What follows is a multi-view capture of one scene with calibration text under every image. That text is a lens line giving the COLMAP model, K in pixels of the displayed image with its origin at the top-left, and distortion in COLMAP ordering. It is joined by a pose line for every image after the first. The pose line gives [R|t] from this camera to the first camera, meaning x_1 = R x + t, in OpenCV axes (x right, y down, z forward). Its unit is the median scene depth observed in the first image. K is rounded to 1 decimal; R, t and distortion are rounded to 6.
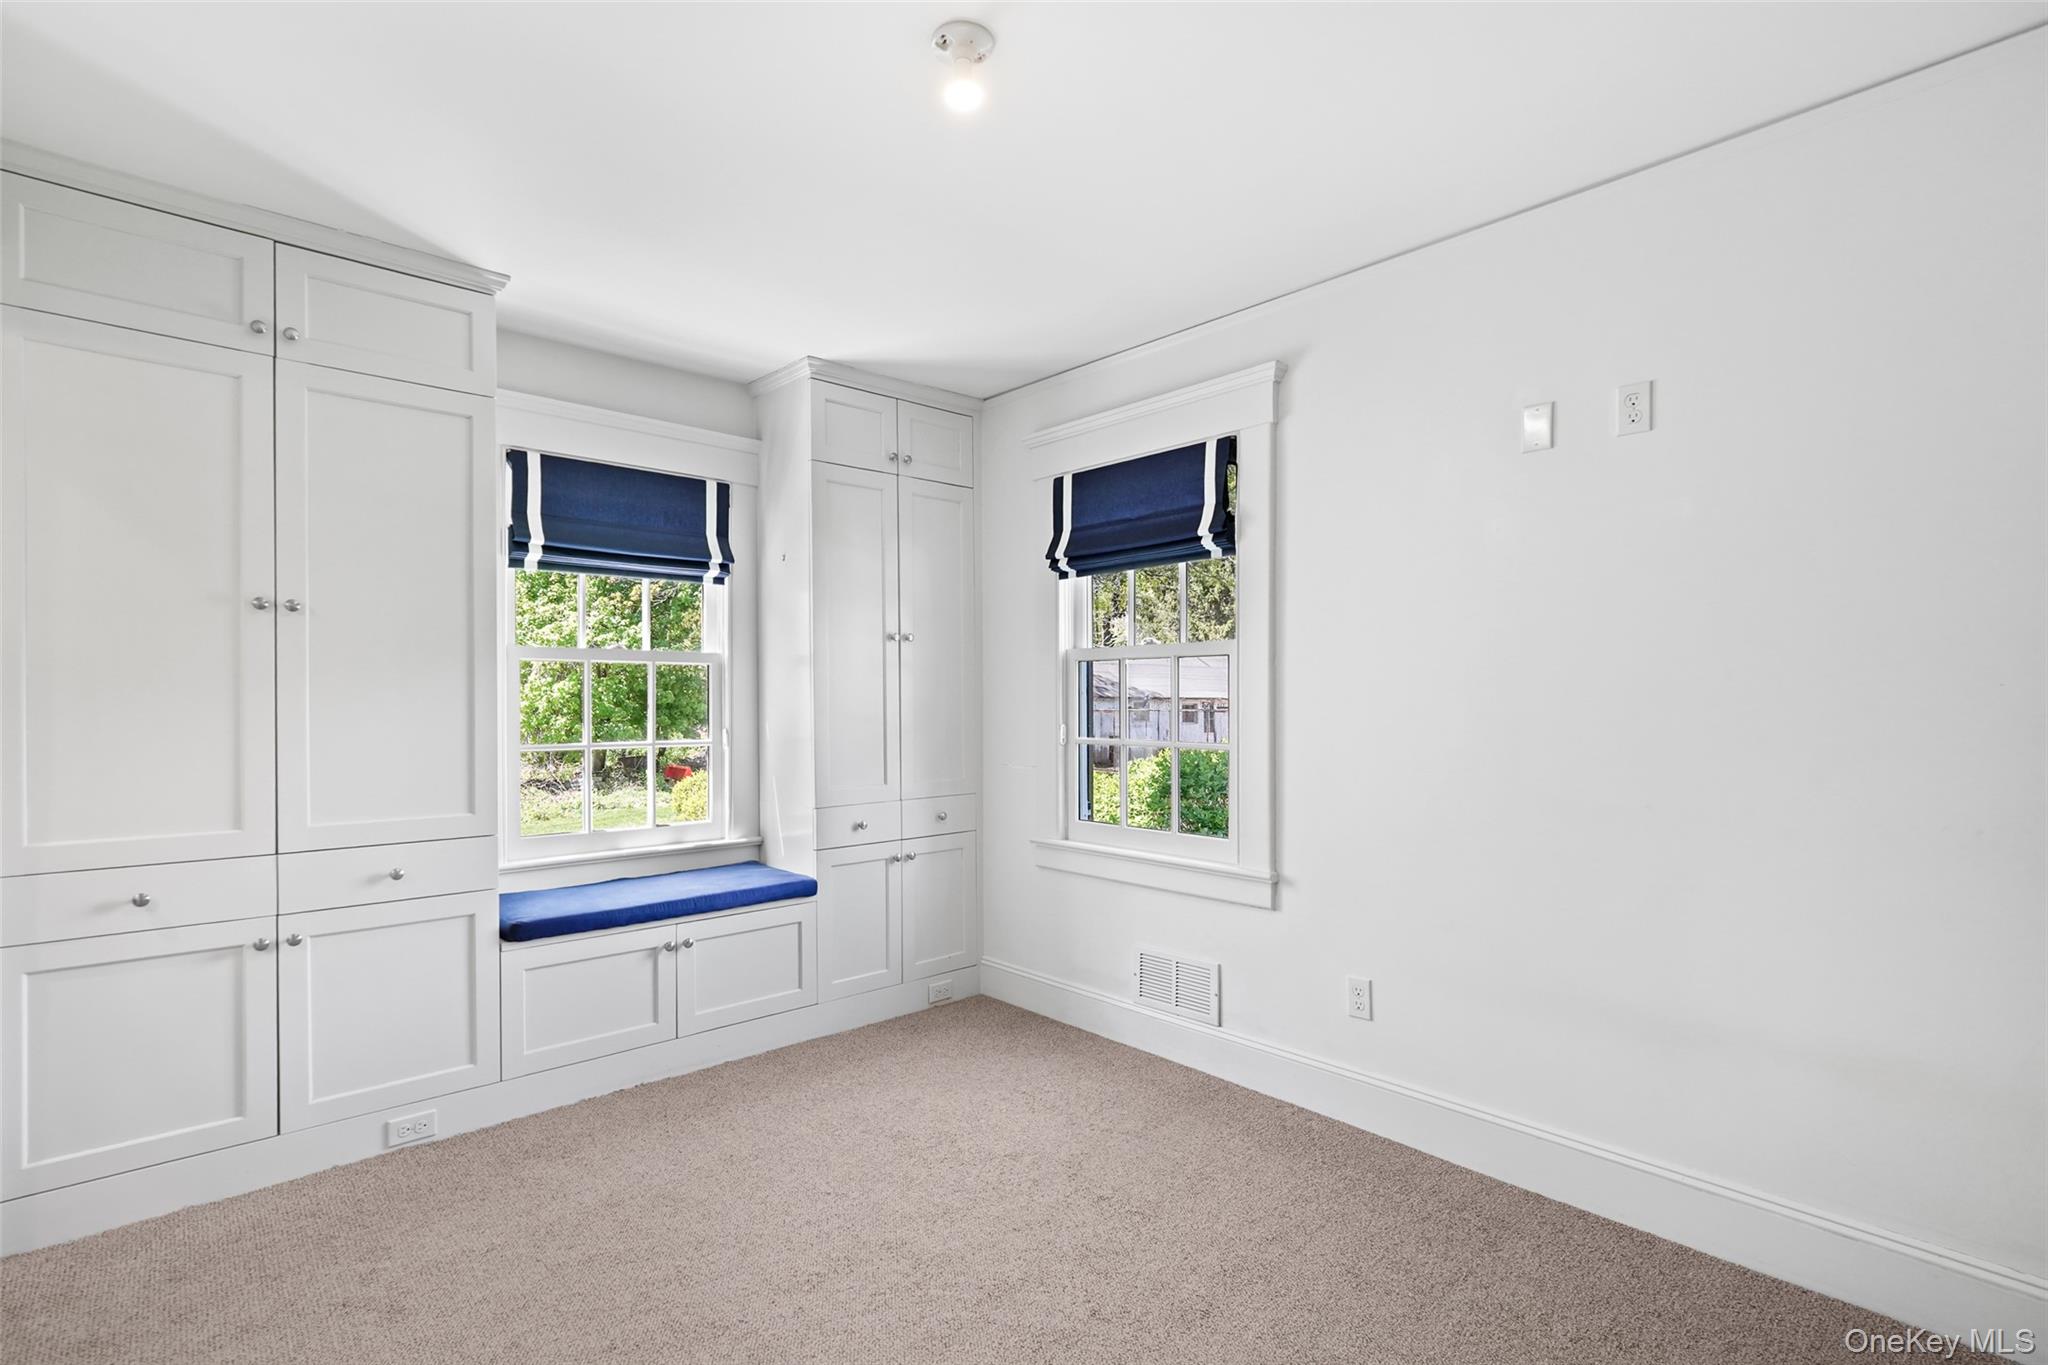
lens RADIAL K [[934.0, 0, 1026.3], [0, 934.0, 705.8], [0, 0, 1]] dist [-0.015114, -0.000143]
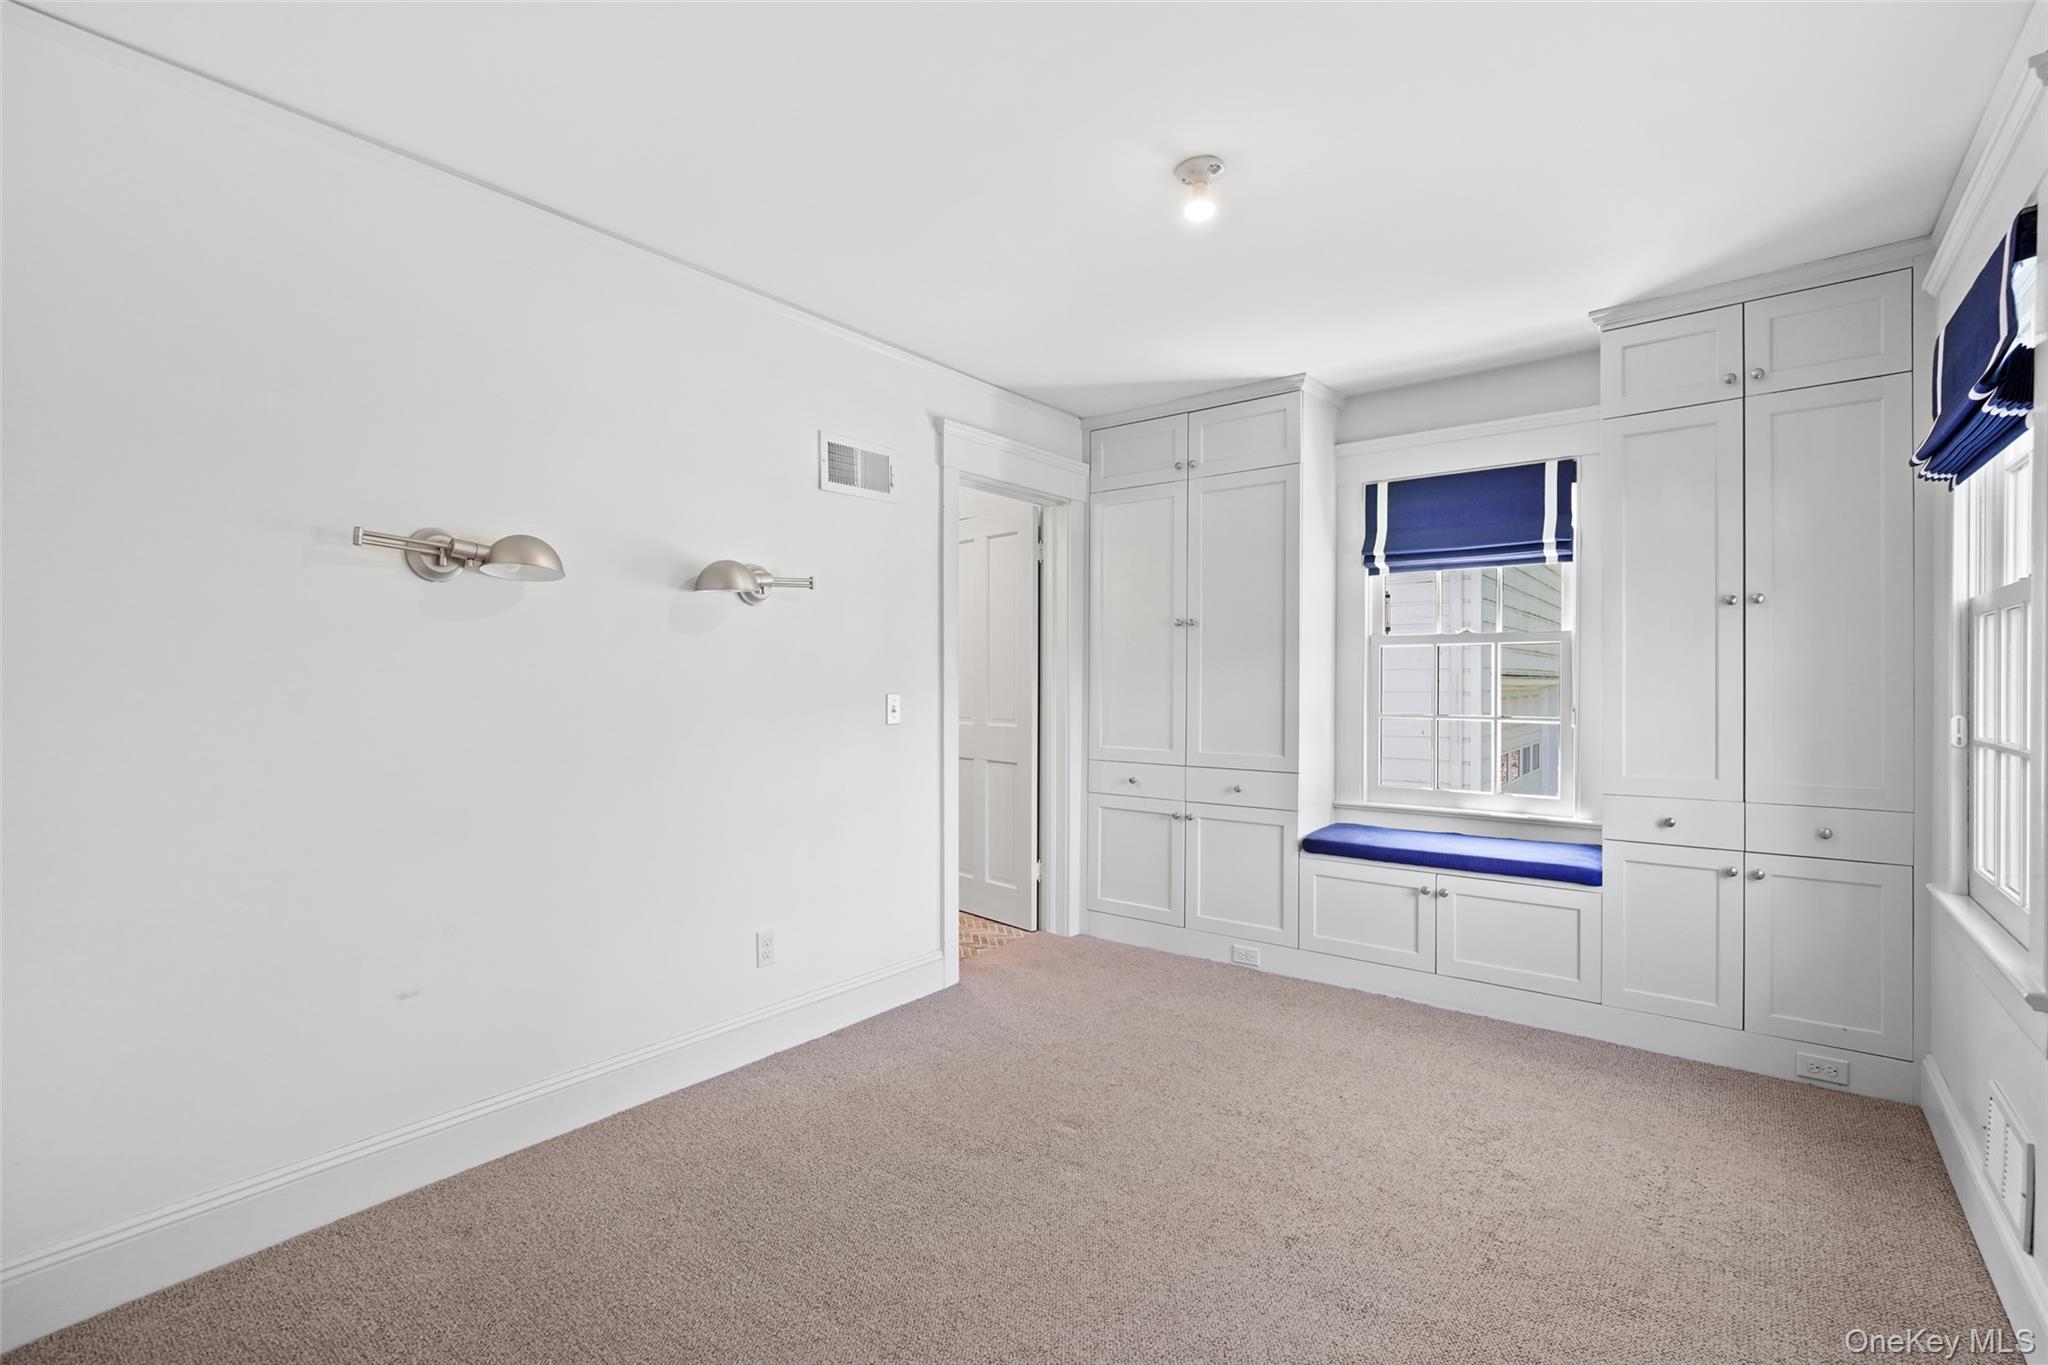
lens RADIAL K [[945.1, 0, 1016.7], [0, 945.1, 689.2], [0, 0, 1]] dist [-0.007621, 0.000678]
pose [[0.161943, 0.012442, -0.986722, 0.687667], [-0.005122, 0.999918, 0.011768, -0.002968], [0.986787, 0.003148, 0.161993, 0.308150]]
